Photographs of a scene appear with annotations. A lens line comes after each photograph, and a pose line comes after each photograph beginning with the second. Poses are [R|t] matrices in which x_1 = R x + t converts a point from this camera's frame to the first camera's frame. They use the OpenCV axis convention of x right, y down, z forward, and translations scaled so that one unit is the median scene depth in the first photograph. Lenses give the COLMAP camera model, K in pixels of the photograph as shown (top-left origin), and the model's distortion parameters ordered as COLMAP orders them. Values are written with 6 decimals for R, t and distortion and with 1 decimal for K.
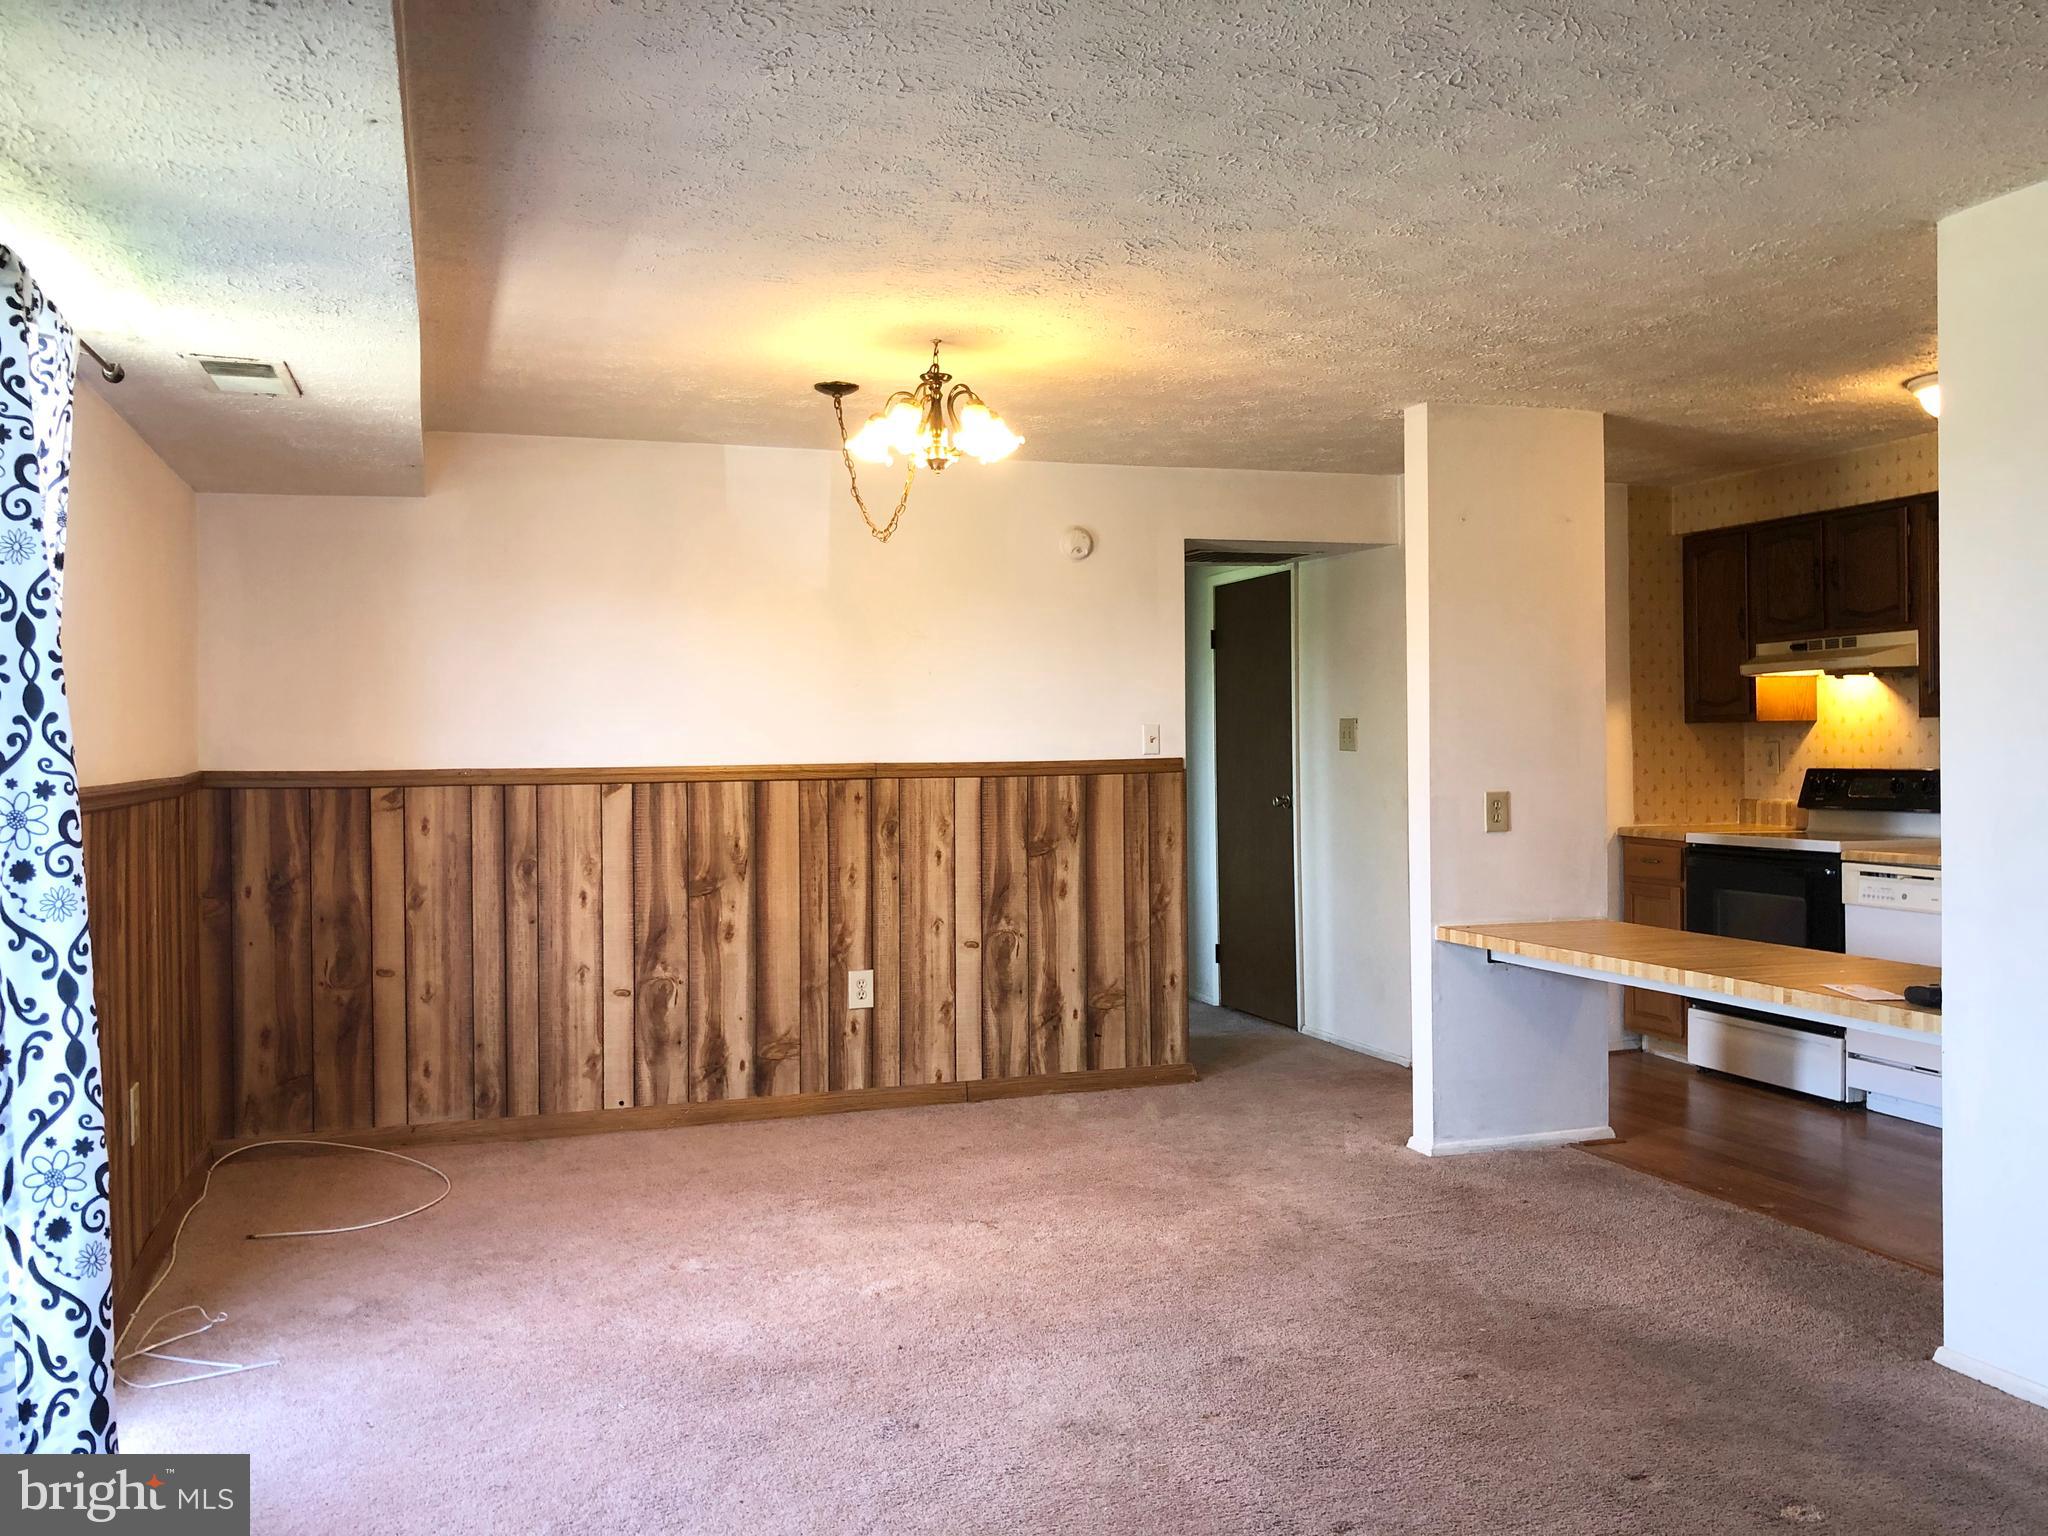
lens RADIAL K [[1660.6, 0, 1022.2], [0, 1660.6, 750.2], [0, 0, 1]] dist [0.157311, -0.381799]
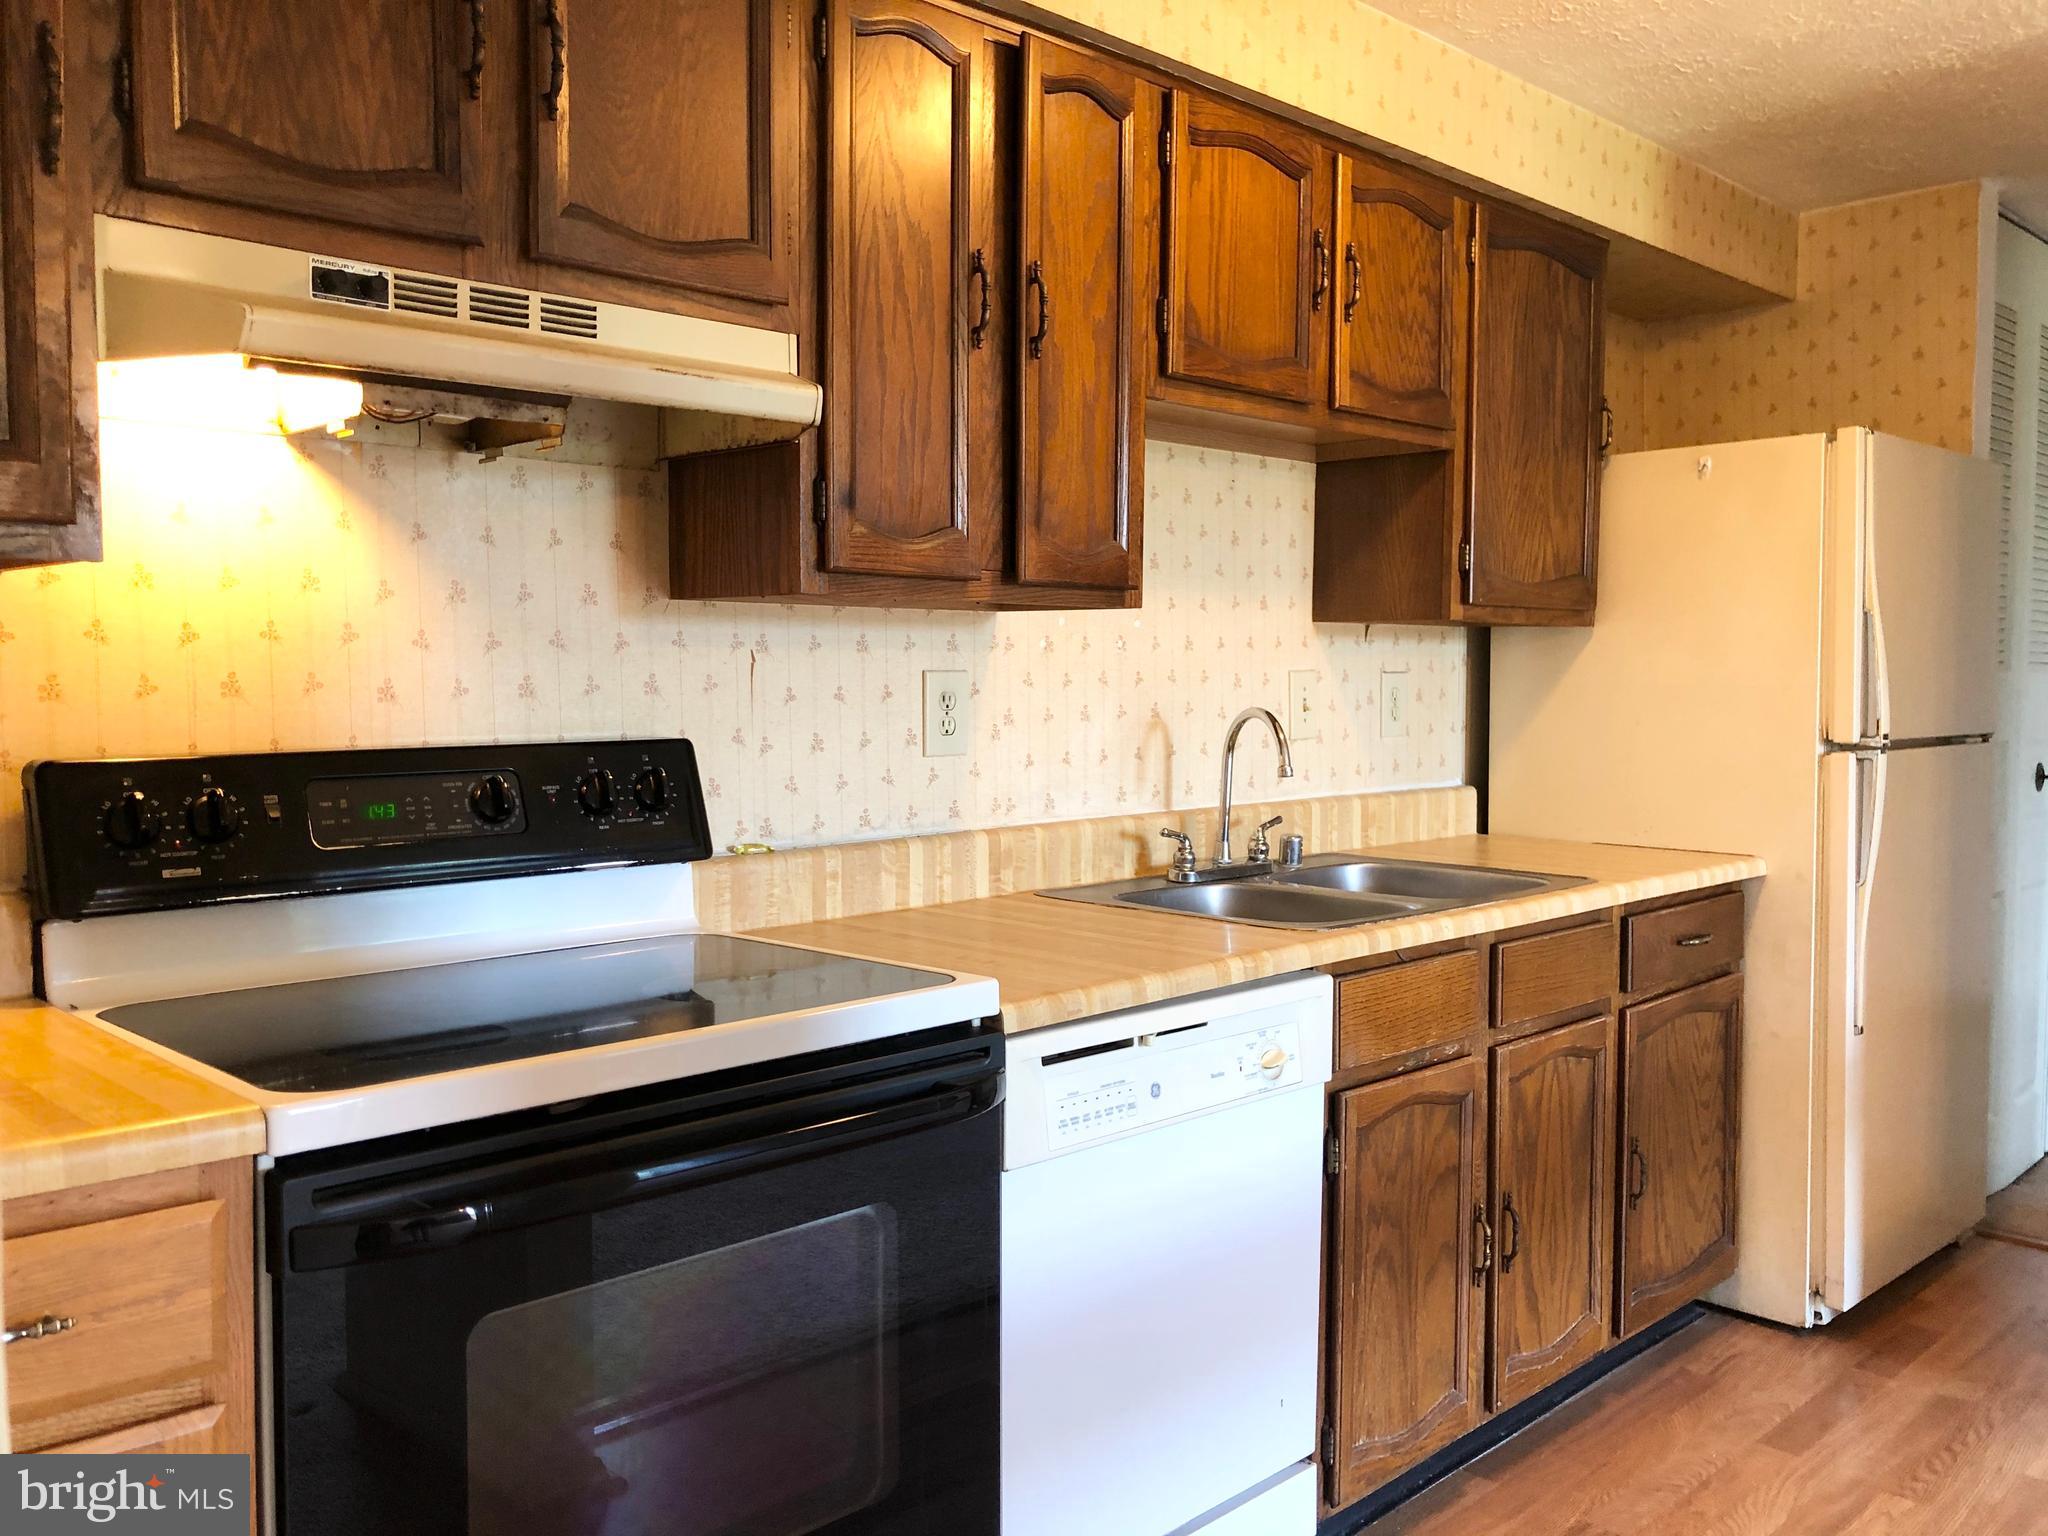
lens RADIAL K [[1669.5, 0, 1000.9], [0, 1669.5, 759.5], [0, 0, 1]] dist [0.158887, -0.484788]
pose [[-0.414709, -0.036345, 0.909228, 0.197740], [0.004281, 0.999113, 0.041891, 0.000594], [-0.909944, 0.021265, -0.414186, 1.099658]]
